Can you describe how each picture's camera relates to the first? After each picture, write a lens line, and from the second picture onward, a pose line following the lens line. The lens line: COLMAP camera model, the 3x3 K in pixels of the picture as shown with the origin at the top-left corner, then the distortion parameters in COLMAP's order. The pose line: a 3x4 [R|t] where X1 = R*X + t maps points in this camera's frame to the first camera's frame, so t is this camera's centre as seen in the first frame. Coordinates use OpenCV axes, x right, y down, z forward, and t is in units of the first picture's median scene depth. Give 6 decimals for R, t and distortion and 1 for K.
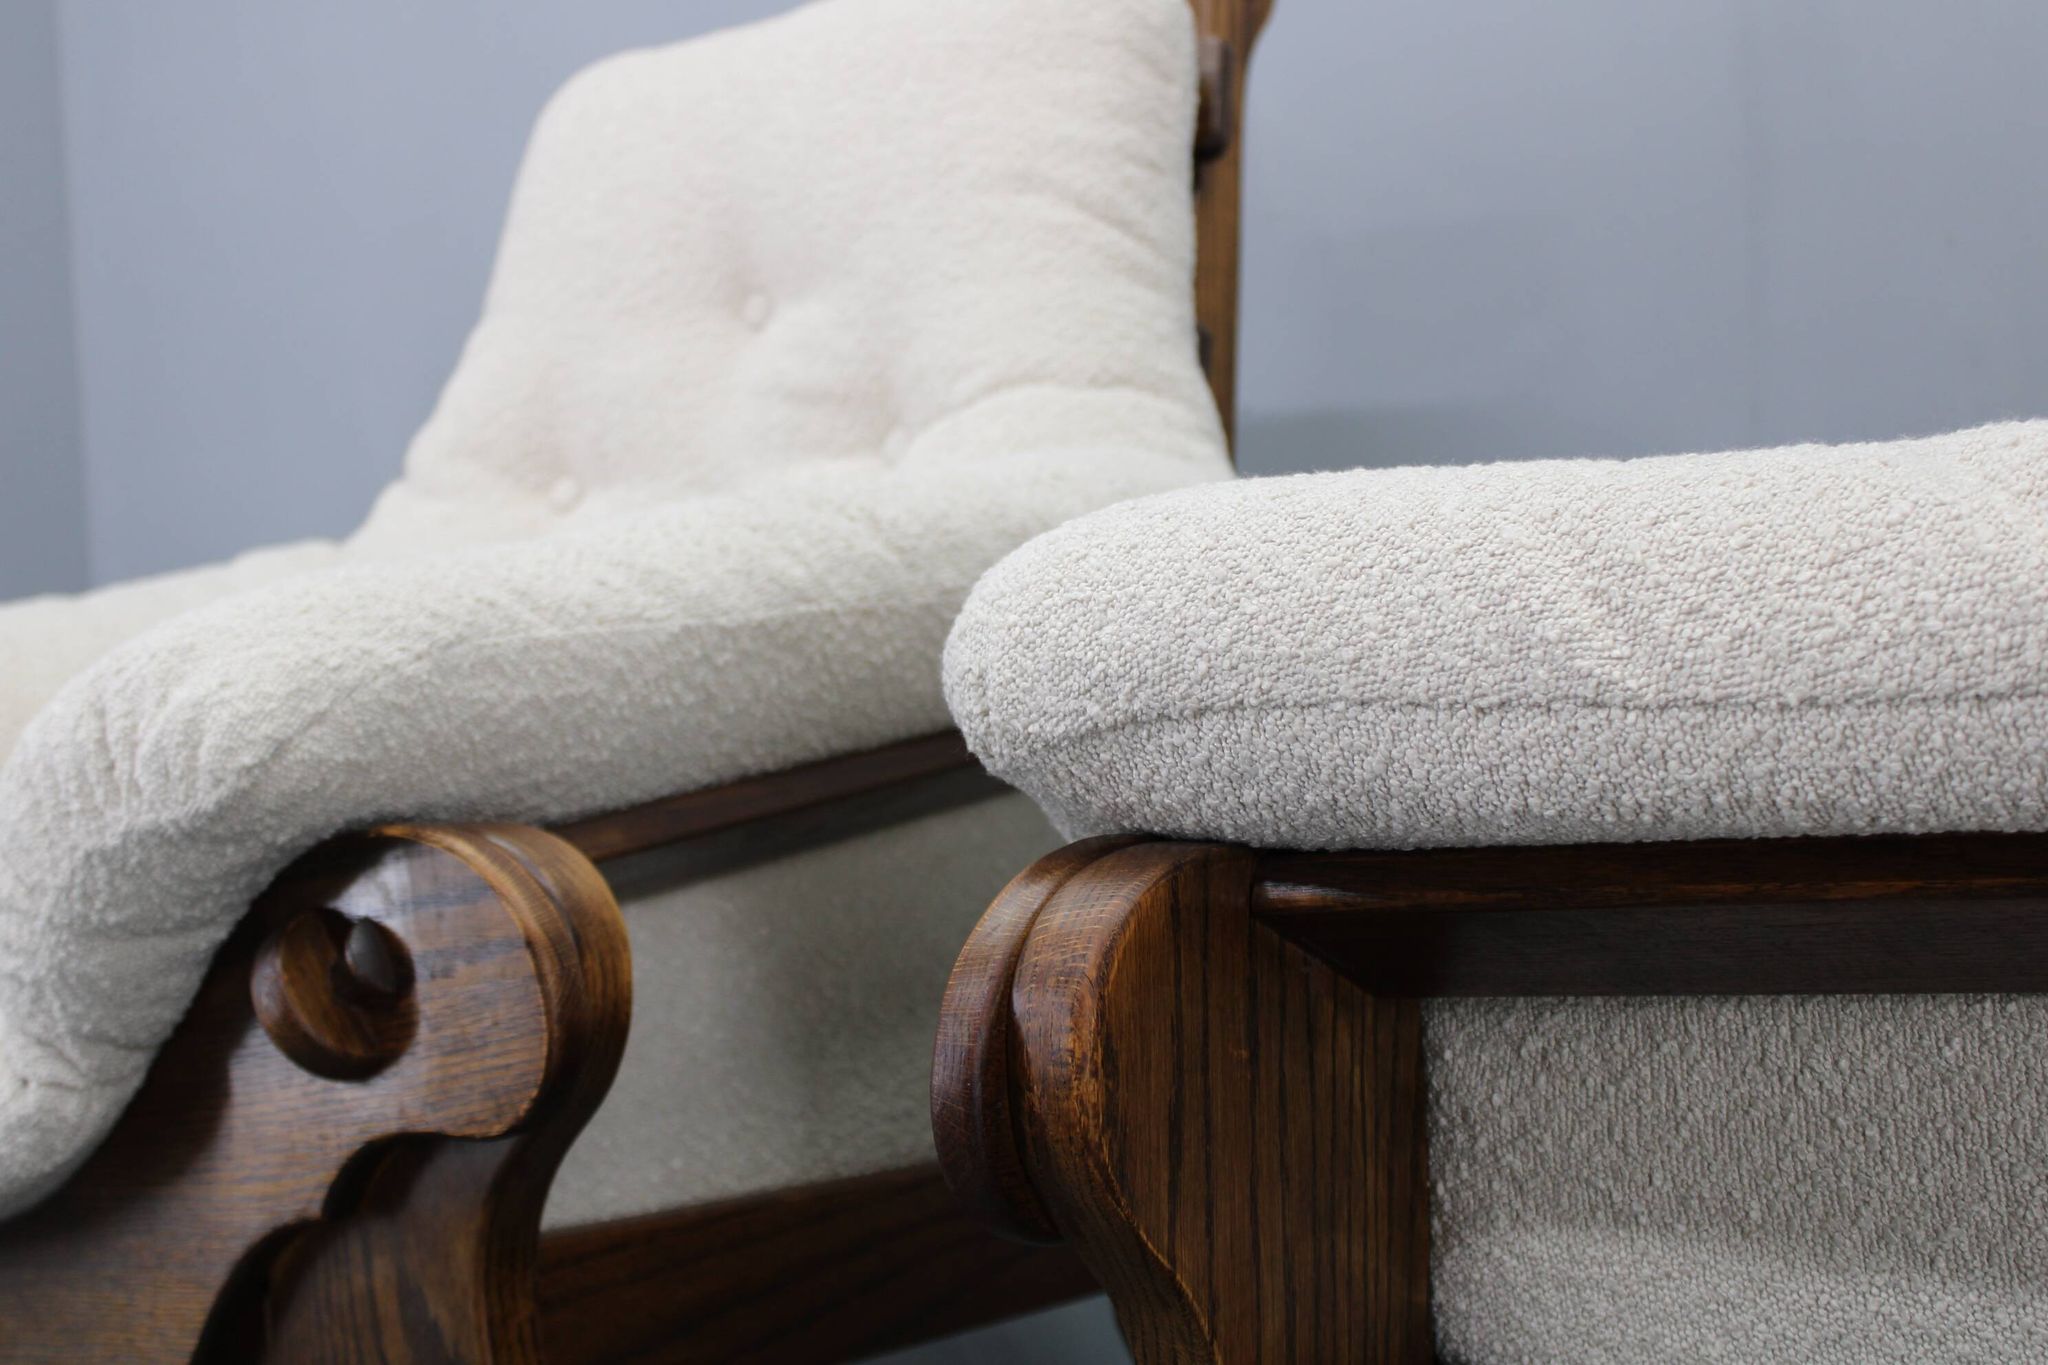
lens RADIAL K [[2648.5, 0, 1025.5], [0, 2648.5, 678.4], [0, 0, 1]] dist [-0.044714, 0.000000]
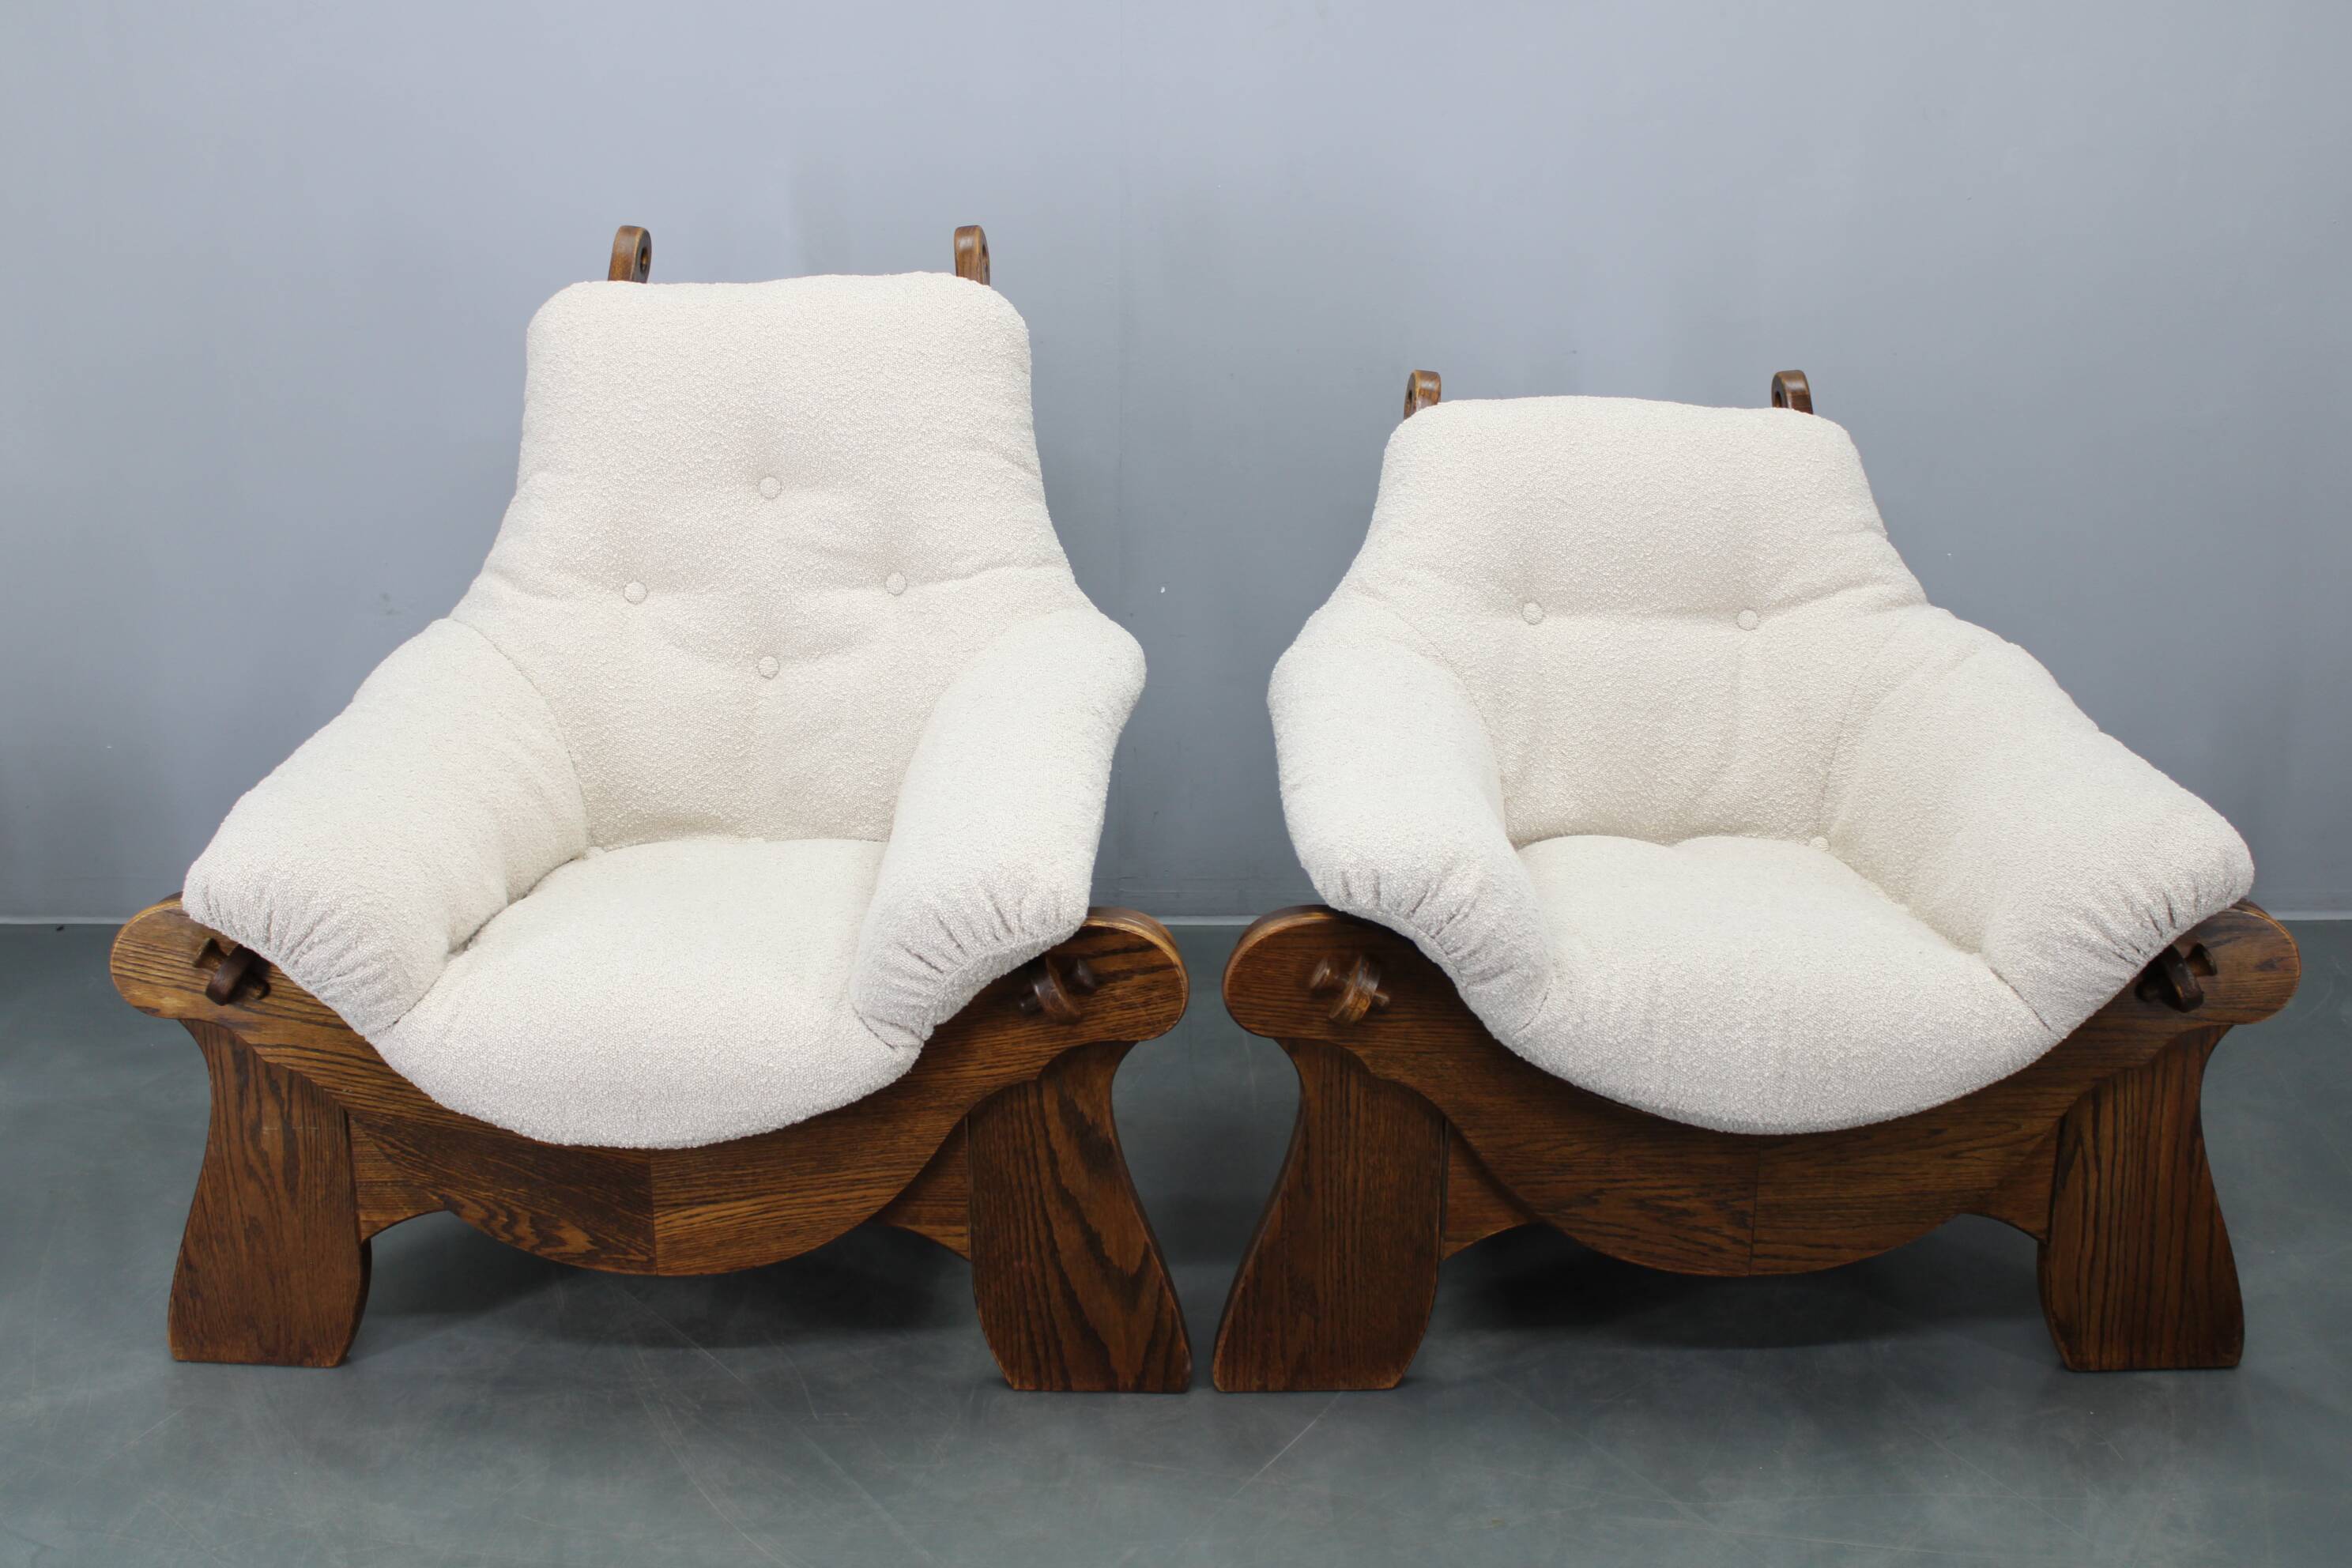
lens RADIAL K [[2565.1, 0, 1160.0], [0, 2565.1, 782.4], [0, 0, 1]] dist [-0.050786, 0.000000]
pose [[0.824638, -0.117561, 0.553310, -0.905110], [-0.021345, 0.971001, 0.238120, -0.385678], [-0.565258, -0.208173, 0.798215, -0.536242]]
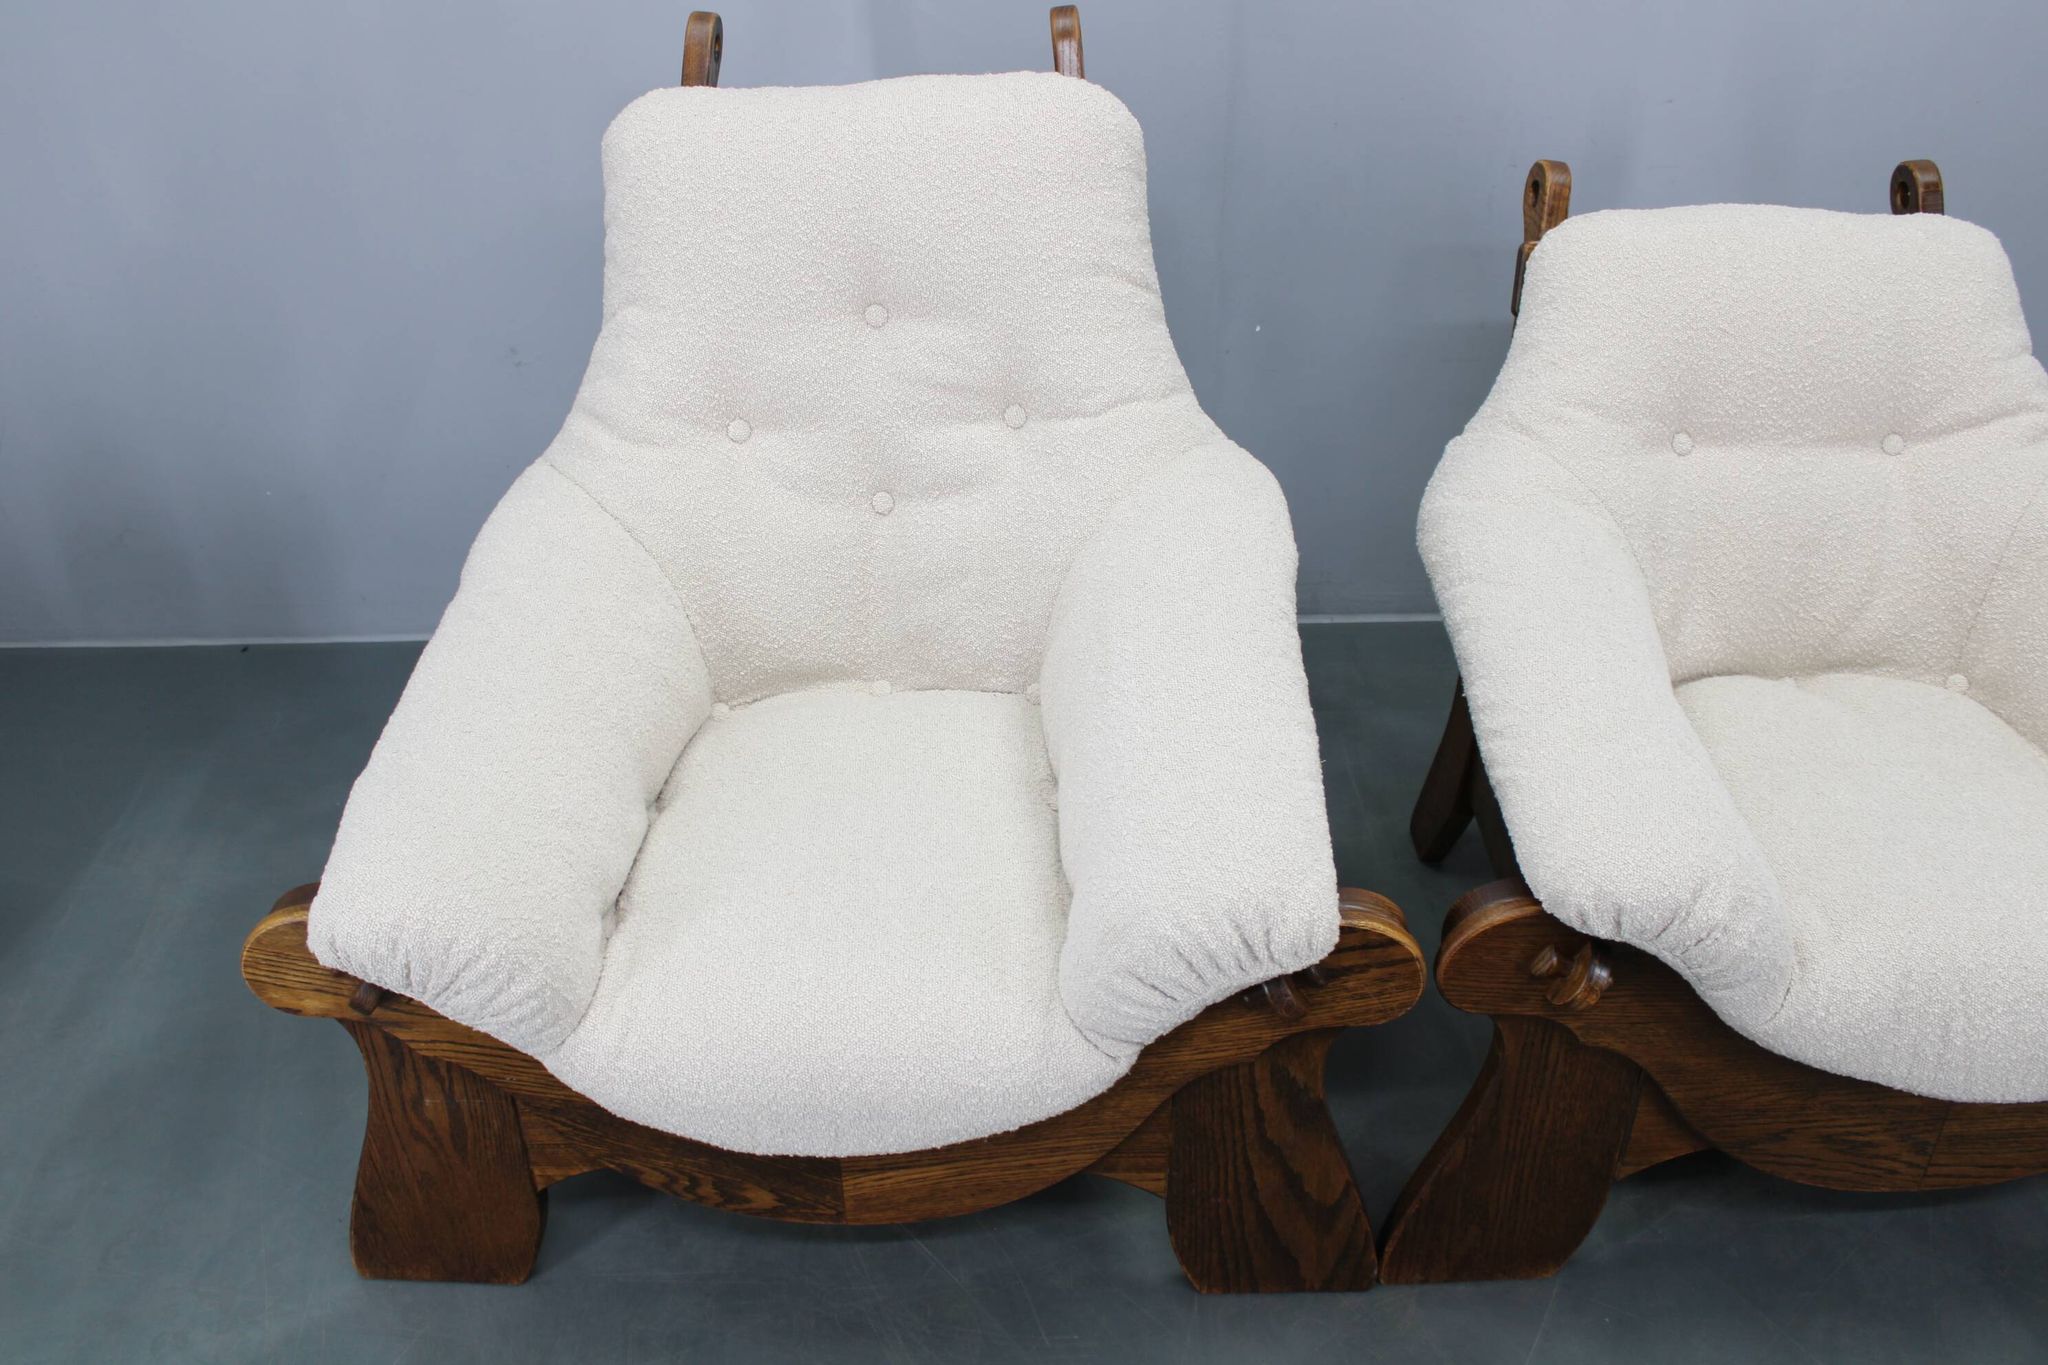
lens RADIAL K [[1743.0, 0, 1038.4], [0, 1743.0, 683.0], [0, 0, 1]] dist [-0.142277, 0.117261]
pose [[0.804303, -0.281192, 0.523476, -0.690057], [-0.006661, 0.876627, 0.481124, -0.489714], [-0.594182, -0.390457, 0.703201, 0.138420]]
